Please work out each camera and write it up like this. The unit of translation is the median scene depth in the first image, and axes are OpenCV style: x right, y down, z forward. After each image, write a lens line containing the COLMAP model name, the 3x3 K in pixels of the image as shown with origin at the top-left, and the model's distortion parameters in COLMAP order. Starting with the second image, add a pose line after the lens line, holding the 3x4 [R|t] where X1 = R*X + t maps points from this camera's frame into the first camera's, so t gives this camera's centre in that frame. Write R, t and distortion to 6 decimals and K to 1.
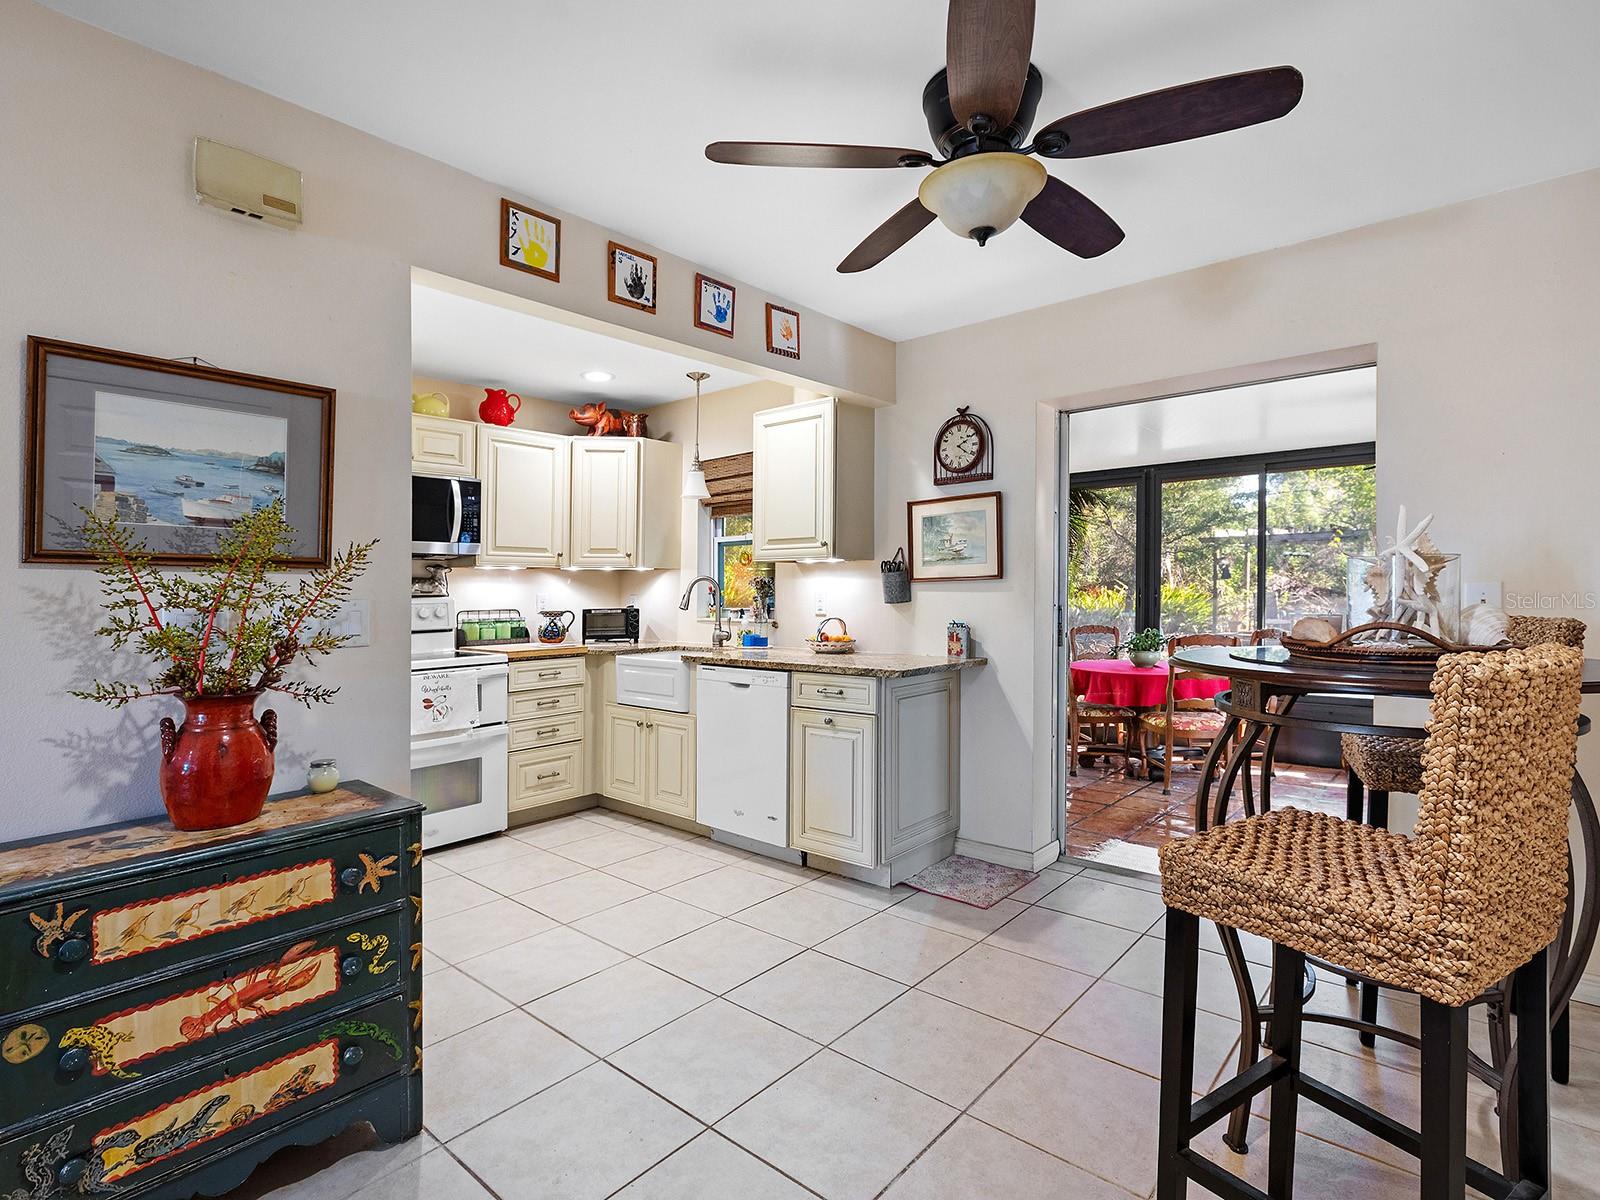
lens RADIAL K [[812.2, 0, 807.0], [0, 812.2, 549.4], [0, 0, 1]] dist [0.004640, 0.000689]
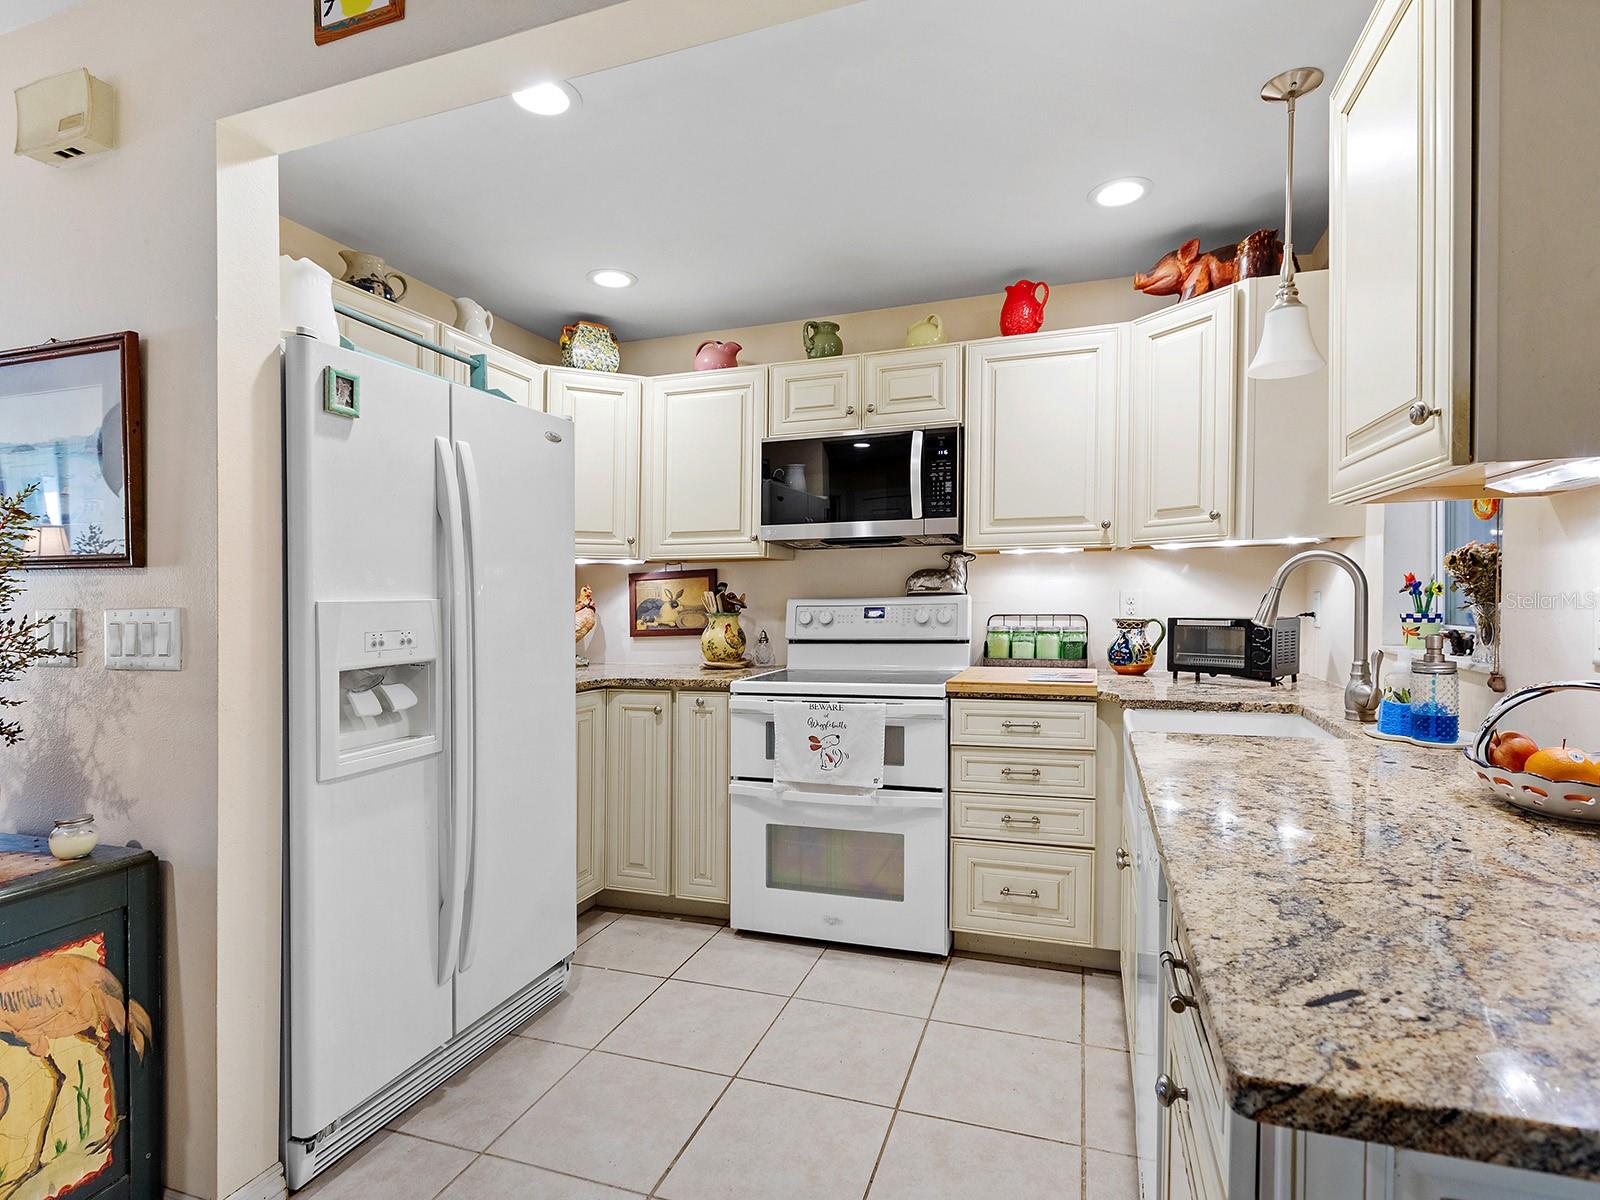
lens RADIAL K [[812.2, 0, 793.1], [0, 812.2, 580.0], [0, 0, 1]] dist [0.004640, 0.000689]
pose [[0.378155, -0.011576, -0.925670, 0.163315], [0.056803, 0.998328, 0.010720, 0.028244], [0.923998, -0.056634, 0.378181, 0.579166]]
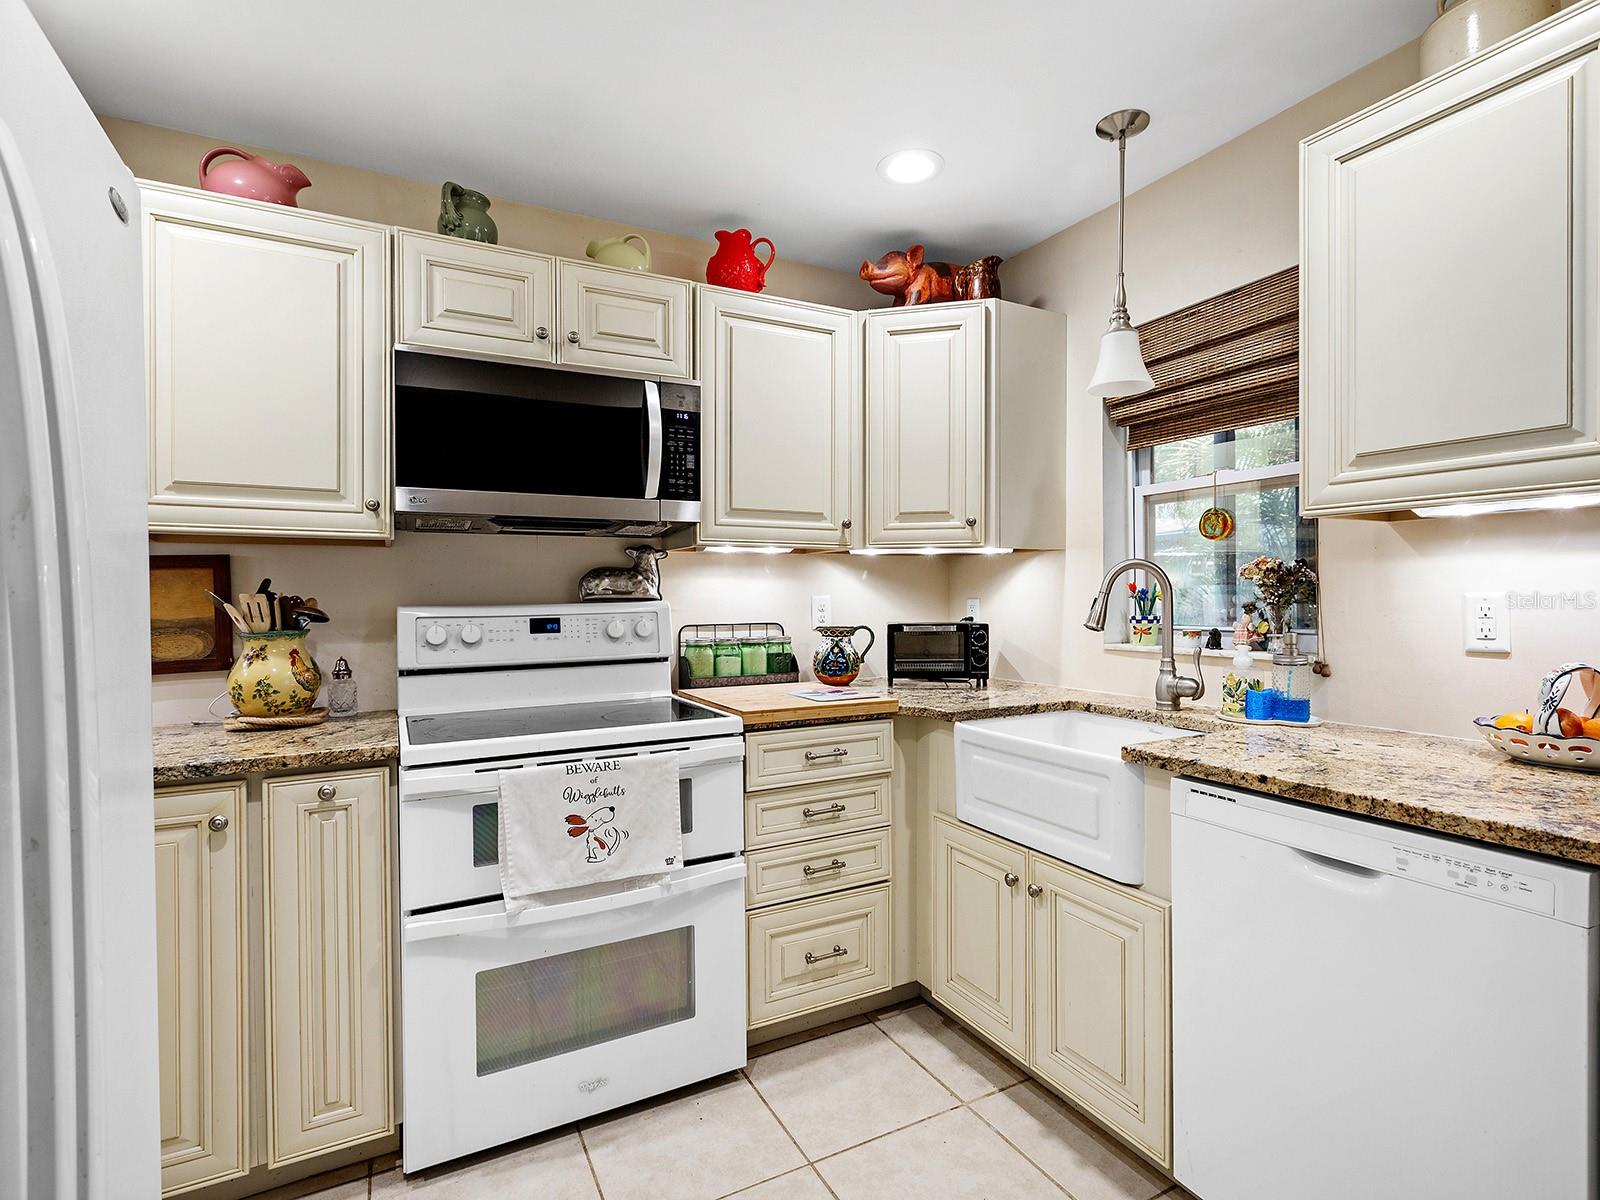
lens RADIAL K [[812.2, 0, 823.9], [0, 812.2, 598.0], [0, 0, 1]] dist [0.004640, 0.000689]
pose [[0.940013, 0.002255, -0.341132, -0.135546], [0.016790, 0.998461, 0.052865, 0.027464], [0.340726, -0.055421, 0.938528, 0.494002]]
